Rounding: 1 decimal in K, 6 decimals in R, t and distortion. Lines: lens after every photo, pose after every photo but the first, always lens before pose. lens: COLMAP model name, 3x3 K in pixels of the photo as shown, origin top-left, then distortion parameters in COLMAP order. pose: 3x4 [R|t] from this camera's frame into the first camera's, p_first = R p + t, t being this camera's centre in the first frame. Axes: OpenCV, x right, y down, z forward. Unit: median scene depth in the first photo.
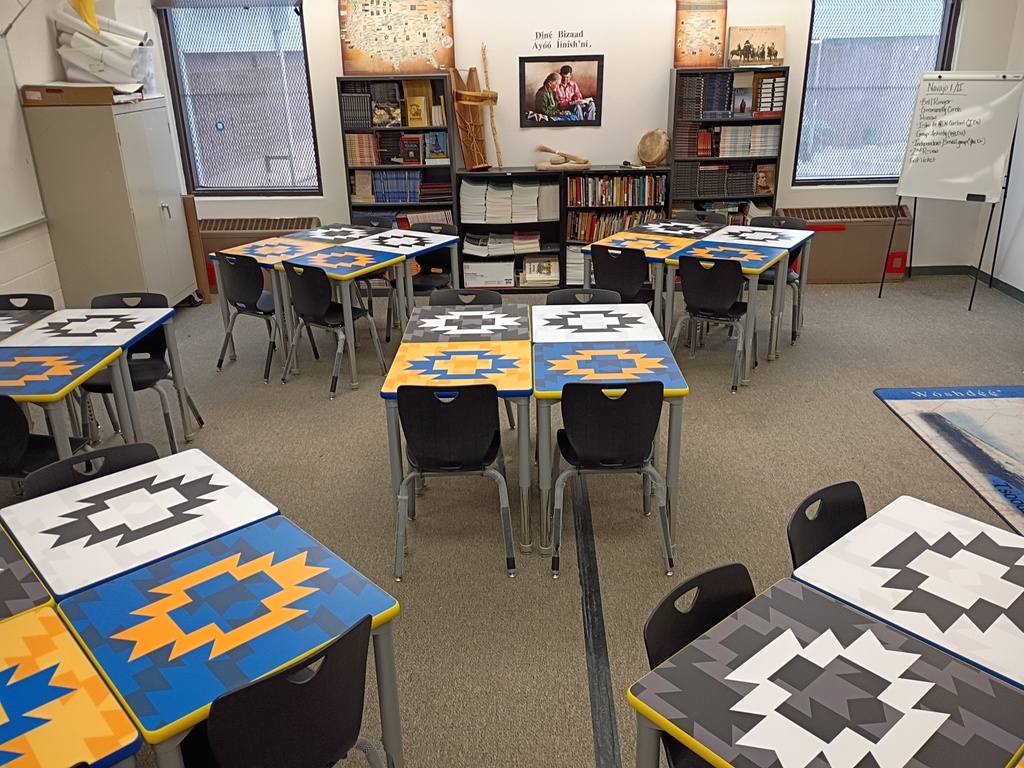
lens RADIAL K [[850.2, 0, 521.6], [0, 850.2, 376.5], [0, 0, 1]] dist [0.056951, -0.065869]
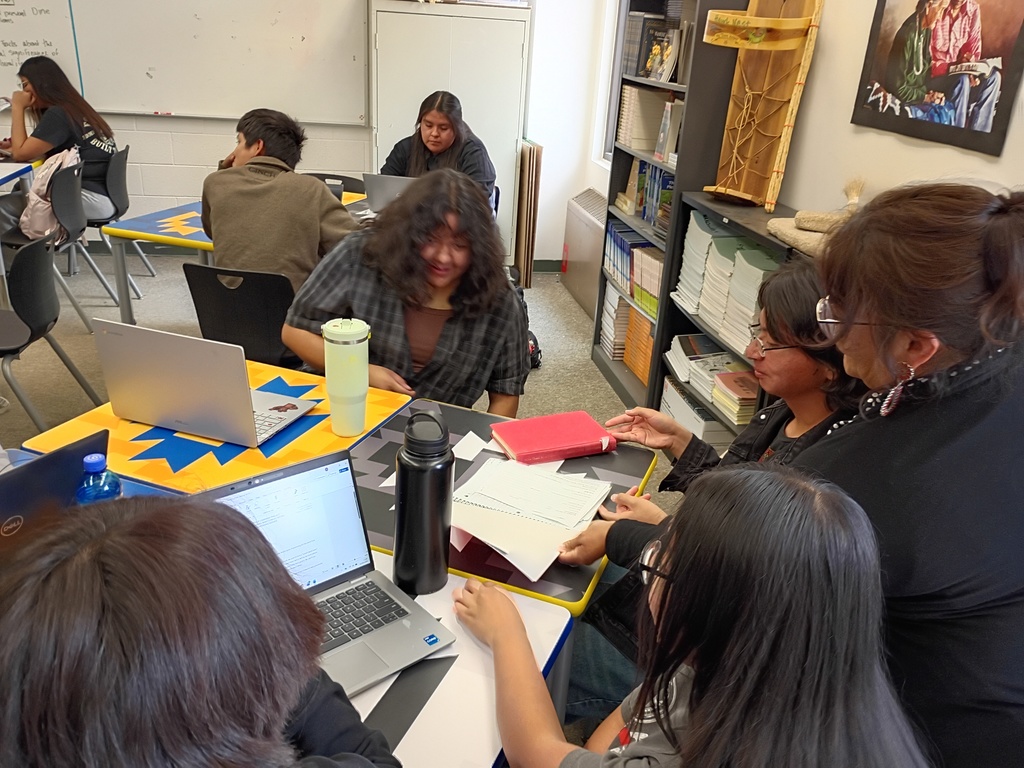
lens RADIAL K [[850.2, 0, 512.3], [0, 850.2, 391.3], [0, 0, 1]] dist [0.056951, -0.065869]
pose [[0.189587, 0.418513, -0.888202, 0.415944], [-0.413598, 0.854475, 0.314338, -0.286227], [0.890502, 0.307764, 0.335094, 0.894812]]
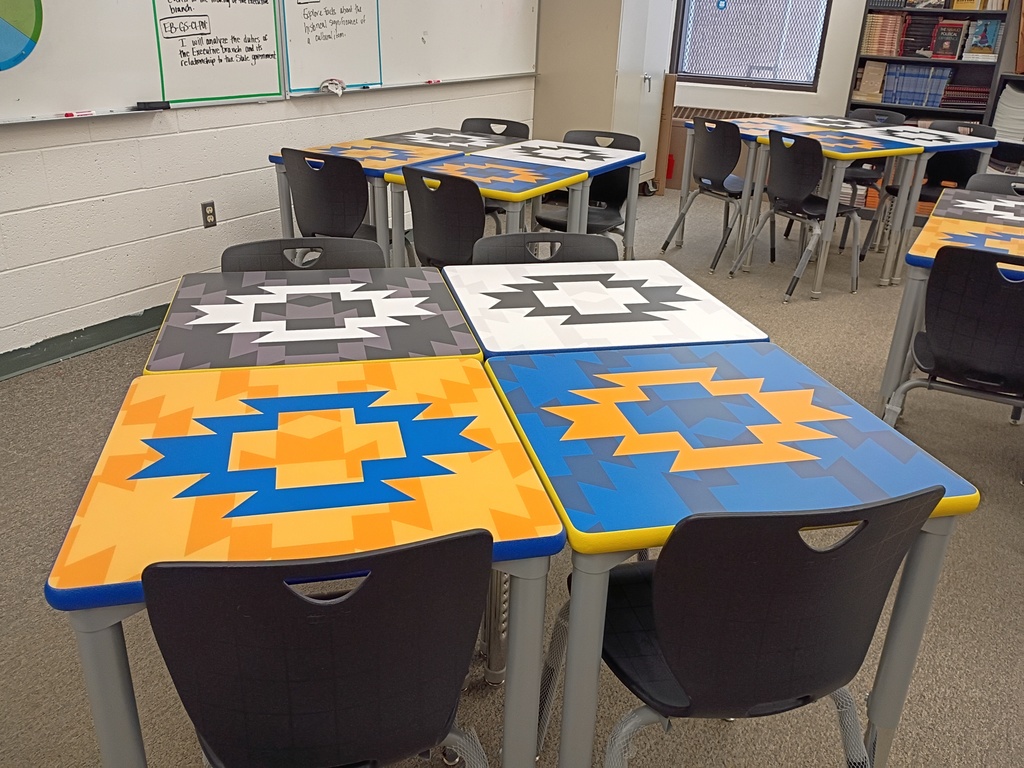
lens RADIAL K [[850.2, 0, 513.6], [0, 850.2, 384.9], [0, 0, 1]] dist [0.056951, -0.065869]
pose [[0.867878, 0.248275, -0.430287, -0.061485], [-0.227530, 0.968625, 0.099973, 0.068707], [0.441608, 0.011139, 0.897139, 0.109188]]
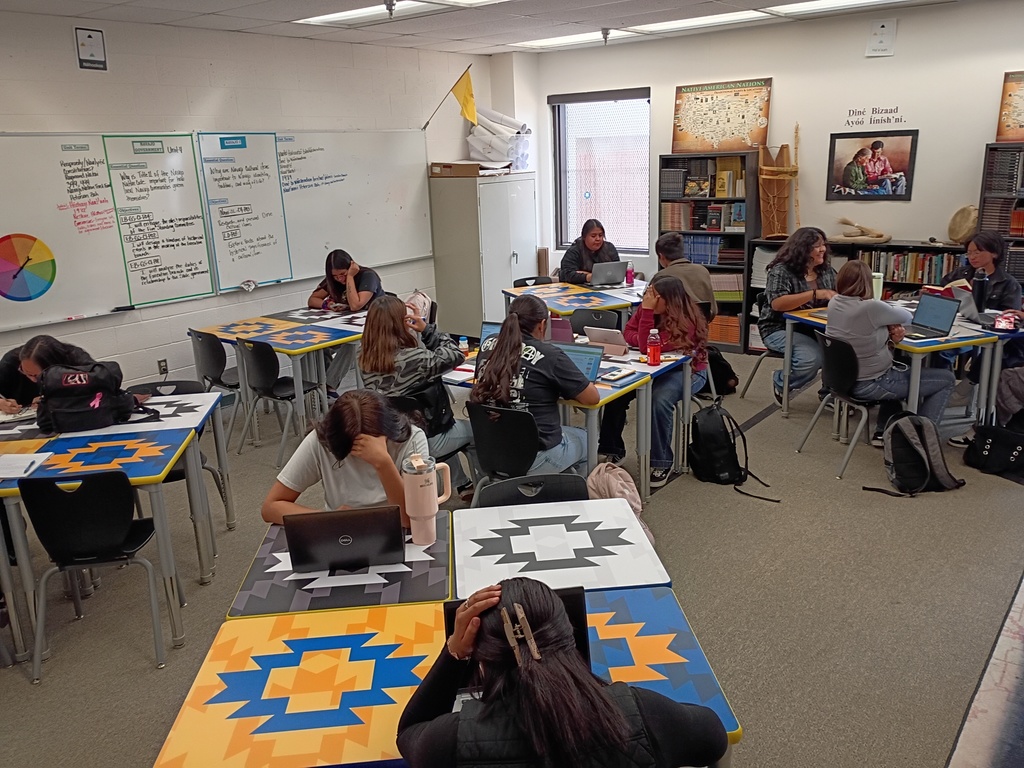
lens RADIAL K [[829.3, 0, 511.7], [0, 829.3, 384.8], [0, 0, 1]] dist [0.036450, -0.047298]
pose [[0.793882, 0.154185, -0.588200, 0.372636], [-0.196628, 0.980442, -0.008380, 0.009610], [0.575404, 0.122309, 0.808672, -0.000838]]
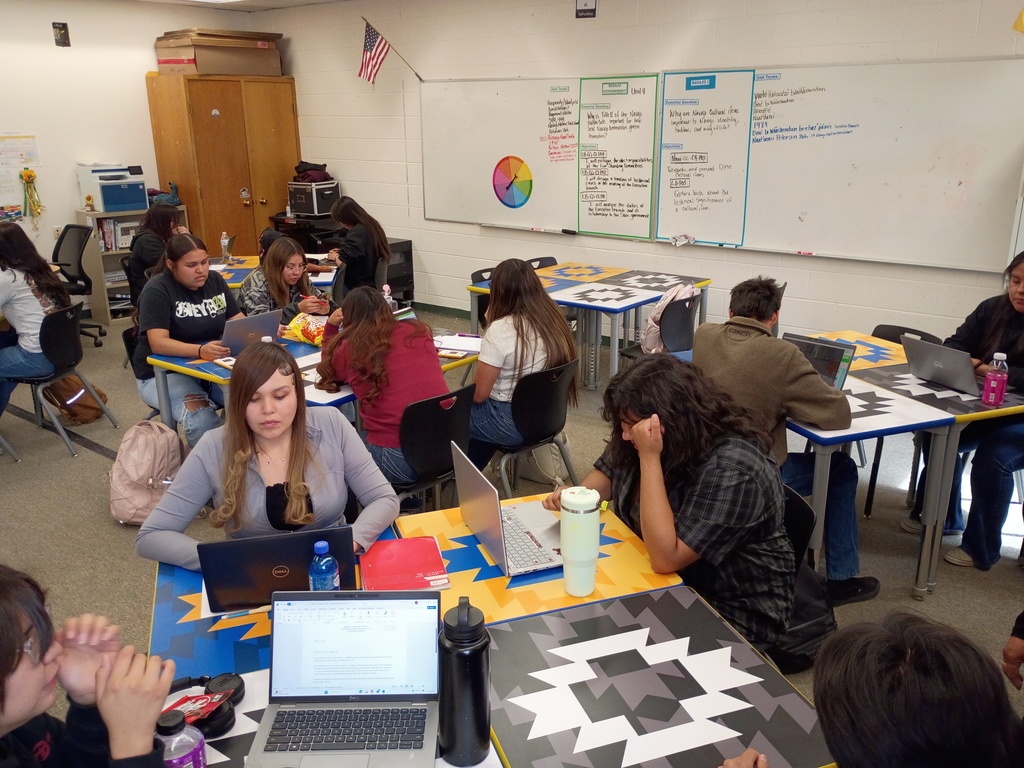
lens RADIAL K [[850.2, 0, 513.5], [0, 850.2, 385.7], [0, 0, 1]] dist [0.056951, -0.065869]
pose [[-0.618457, 0.260921, -0.741236, 0.380510], [-0.264212, 0.819307, 0.508850, -0.377161], [0.740070, 0.510545, -0.437767, 1.029445]]
